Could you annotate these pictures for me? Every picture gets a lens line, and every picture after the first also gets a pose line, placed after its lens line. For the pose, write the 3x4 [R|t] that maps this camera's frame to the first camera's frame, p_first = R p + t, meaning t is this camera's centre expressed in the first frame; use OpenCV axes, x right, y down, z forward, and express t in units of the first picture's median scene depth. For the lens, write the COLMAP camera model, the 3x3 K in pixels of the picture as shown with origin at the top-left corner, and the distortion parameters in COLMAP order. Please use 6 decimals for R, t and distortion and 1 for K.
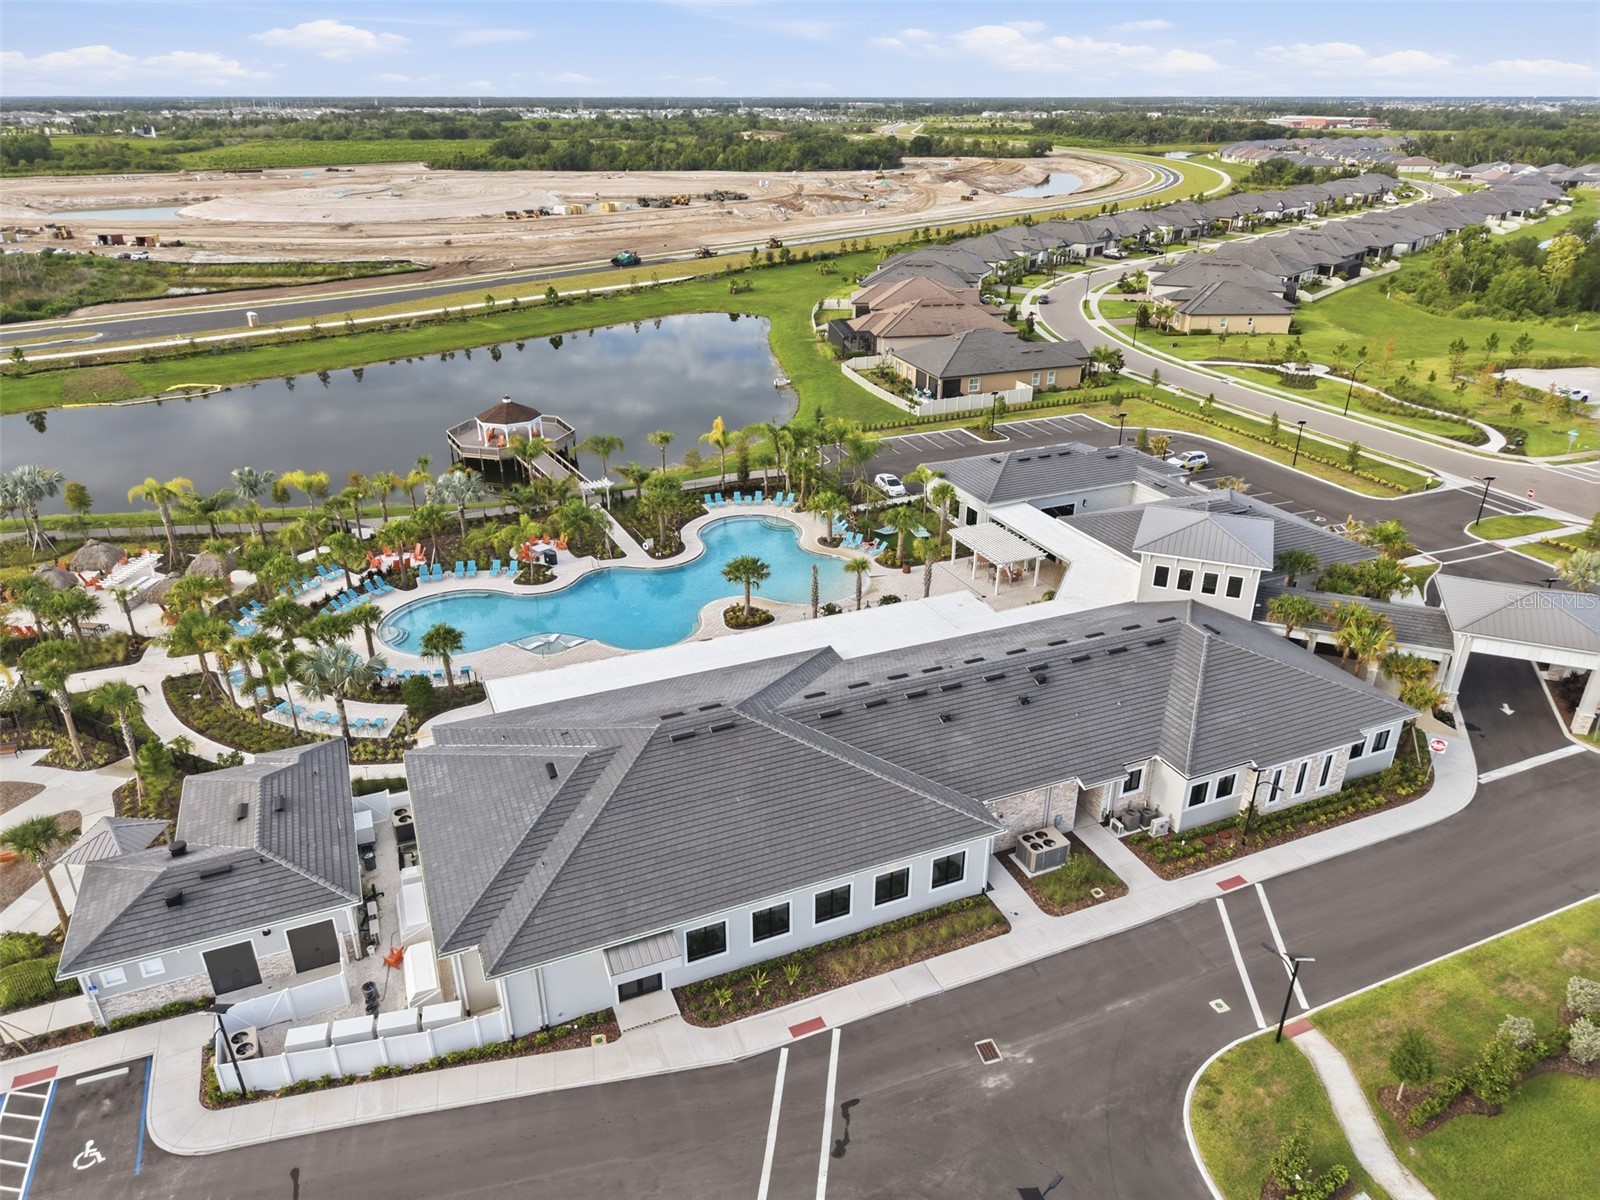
lens RADIAL K [[1058.9, 0, 803.4], [0, 1058.9, 640.2], [0, 0, 1]] dist [0.012434, -0.013272]
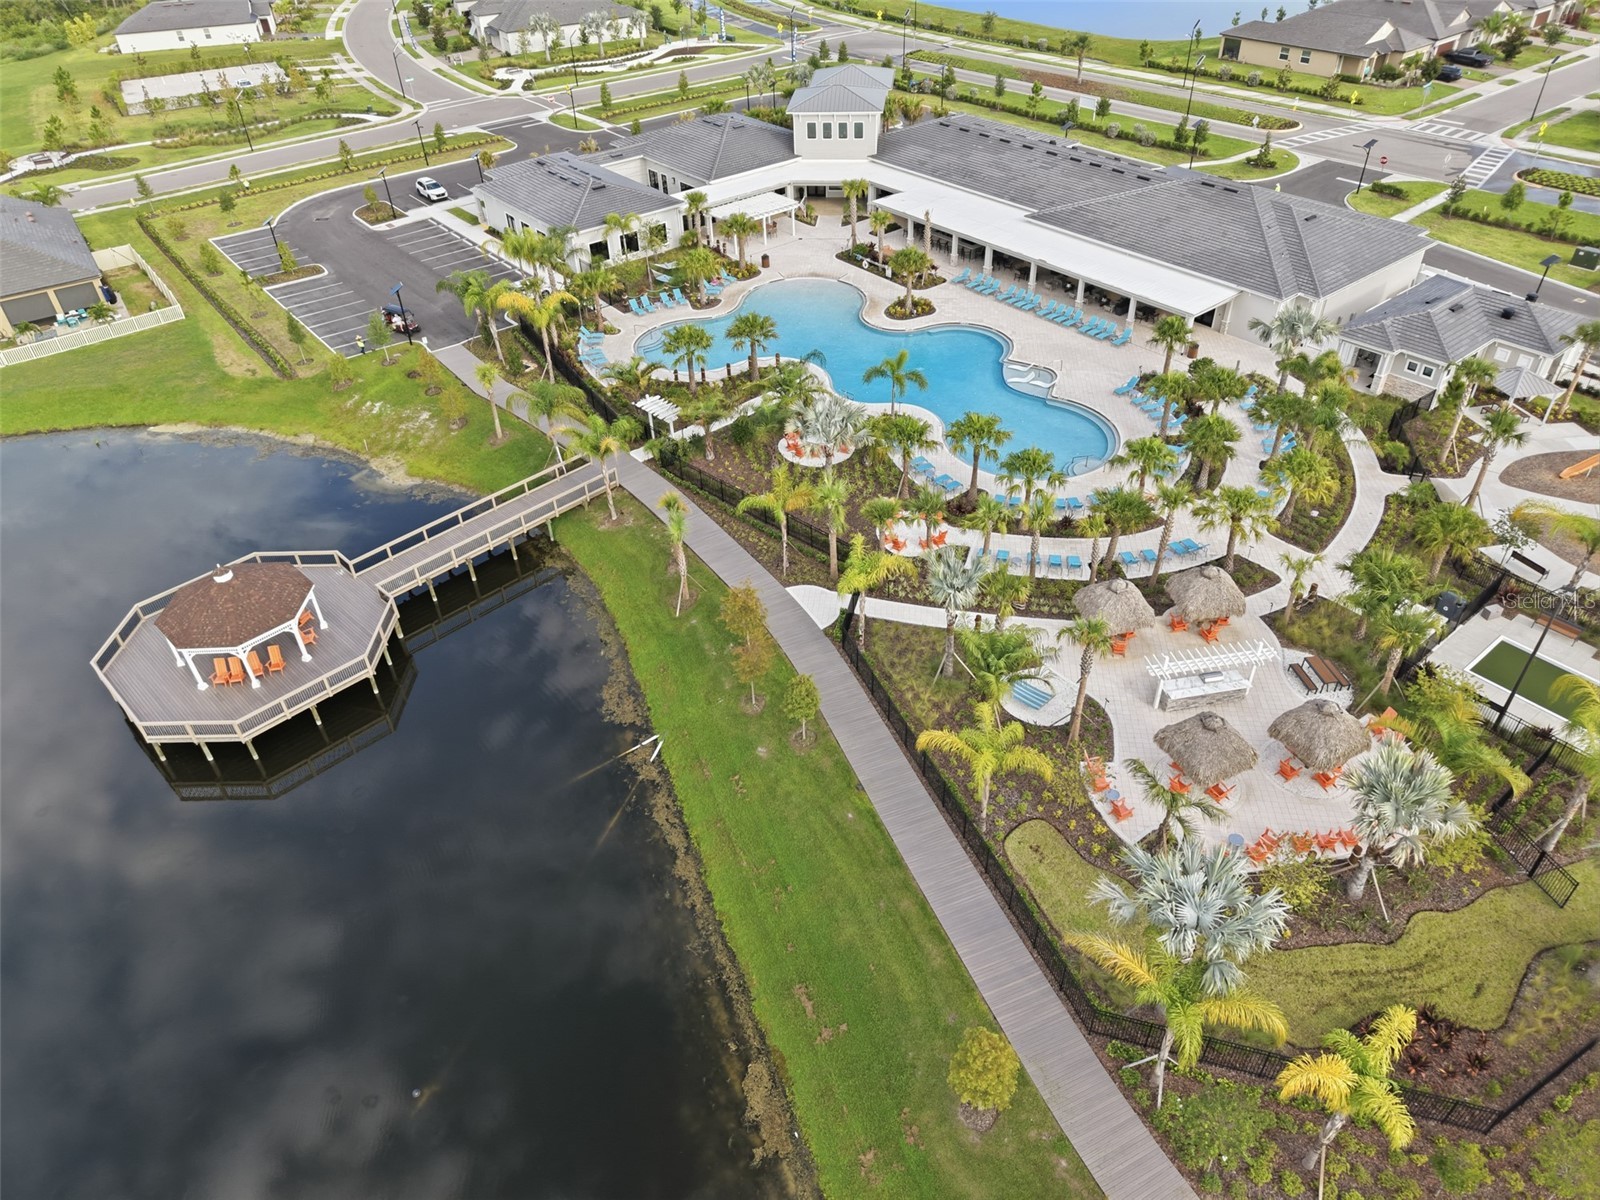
lens RADIAL K [[1075.3, 0, 800.0], [0, 1075.3, 600.0], [0, 0, 1]] dist [0.019799, -0.015776]
pose [[-0.264253, -0.589222, 0.763536, -0.368085], [0.469864, 0.612721, 0.635453, -0.208946], [-0.842258, 0.526679, 0.114941, 0.401775]]
